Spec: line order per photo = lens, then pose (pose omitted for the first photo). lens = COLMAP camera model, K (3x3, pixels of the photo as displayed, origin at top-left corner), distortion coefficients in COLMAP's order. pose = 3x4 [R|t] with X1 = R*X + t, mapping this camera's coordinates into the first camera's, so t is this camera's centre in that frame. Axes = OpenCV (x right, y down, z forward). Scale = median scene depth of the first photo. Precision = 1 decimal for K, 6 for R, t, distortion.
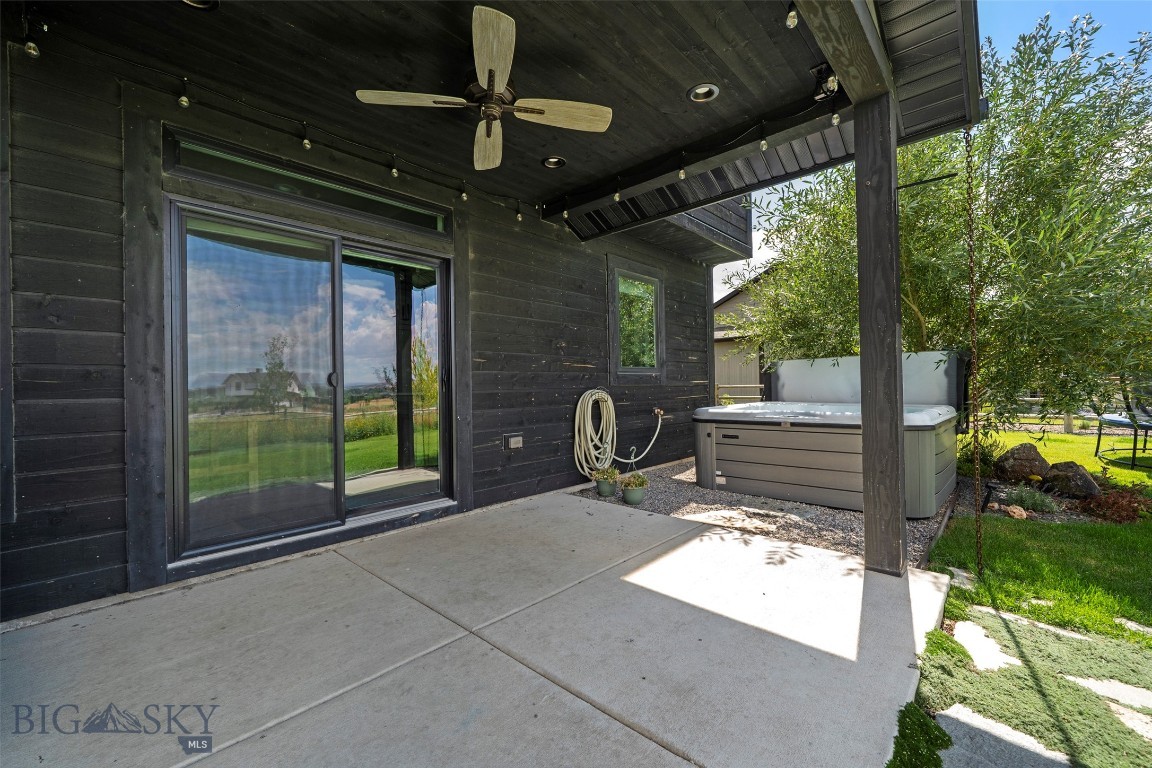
lens RADIAL K [[465.0, 0, 576.0], [0, 465.0, 384.0], [0, 0, 1]] dist [-0.000385, -0.000016]
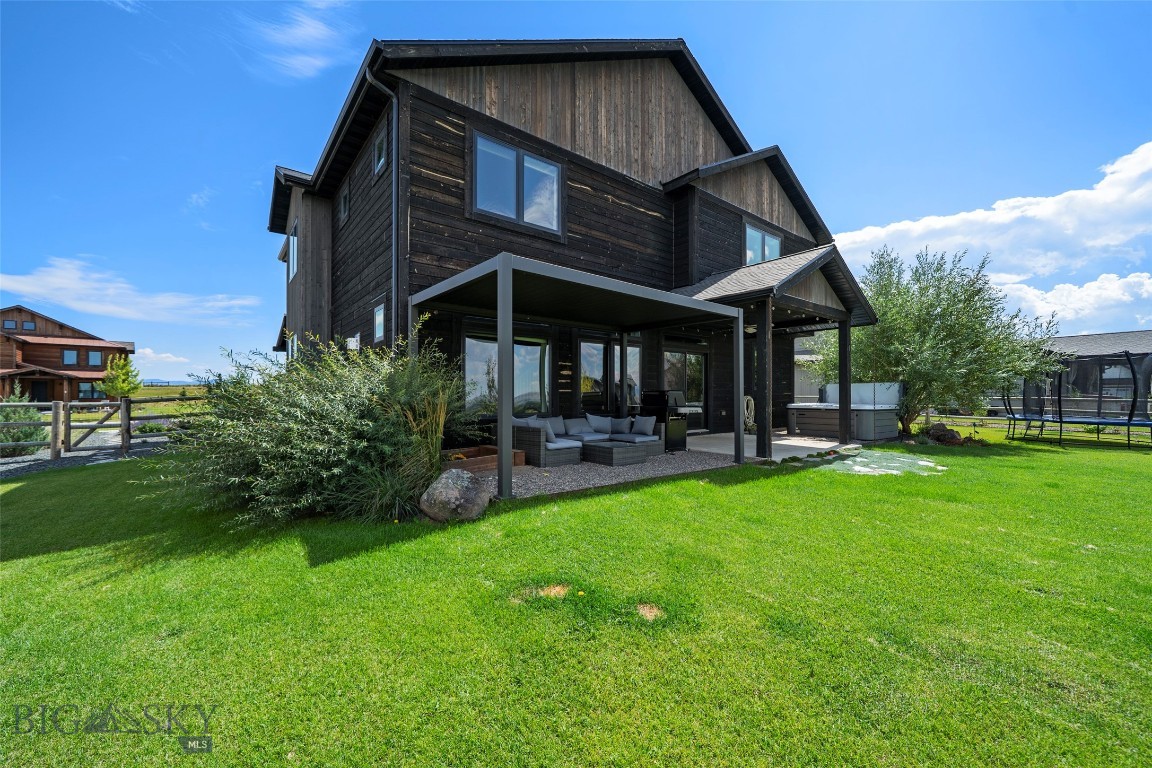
lens RADIAL K [[454.4, 0, 576.0], [0, 454.4, 384.0], [0, 0, 1]] dist [0.000510, 0.000006]
pose [[0.988207, 0.024513, -0.151146, -0.529854], [-0.026261, 0.999609, -0.009582, -0.004741], [0.150852, 0.013438, 0.988465, -1.680009]]
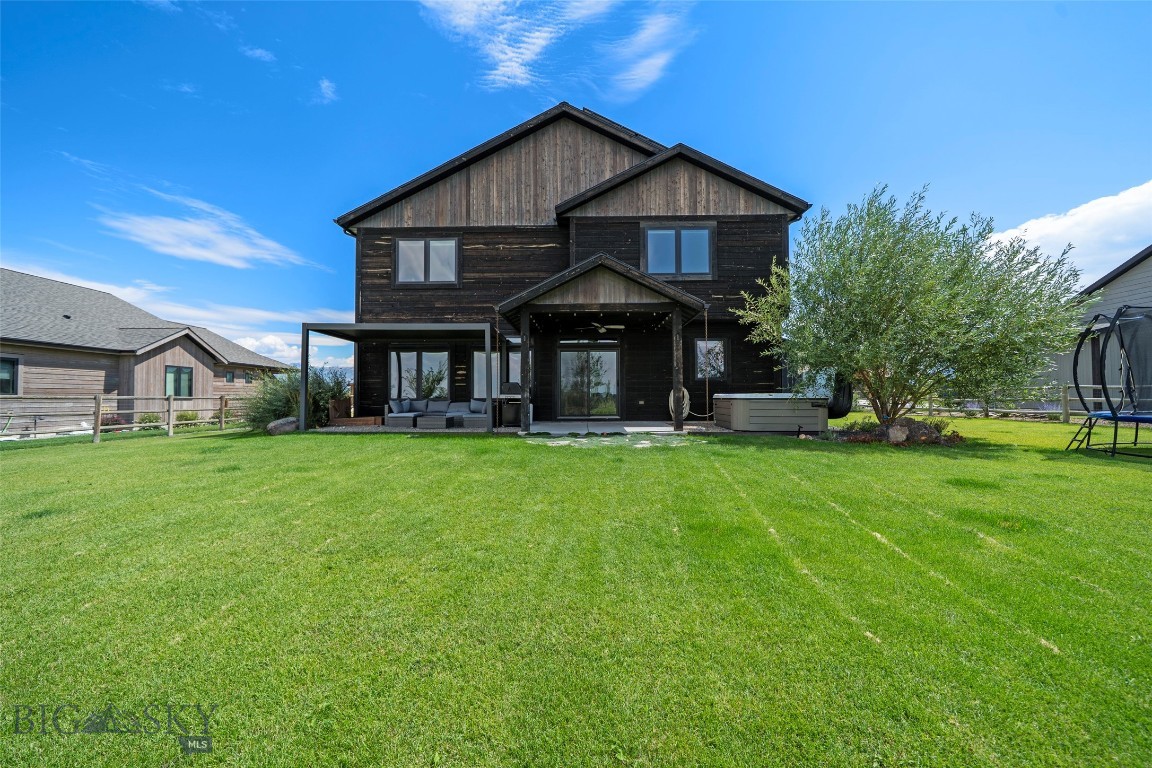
lens RADIAL K [[465.0, 0, 576.0], [0, 465.0, 384.0], [0, 0, 1]] dist [-0.000385, -0.000016]
pose [[0.654311, -0.000882, -0.756225, 1.709961], [-0.007031, 0.999949, -0.007250, 0.020154], [0.756192, 0.010061, 0.654272, -1.228190]]
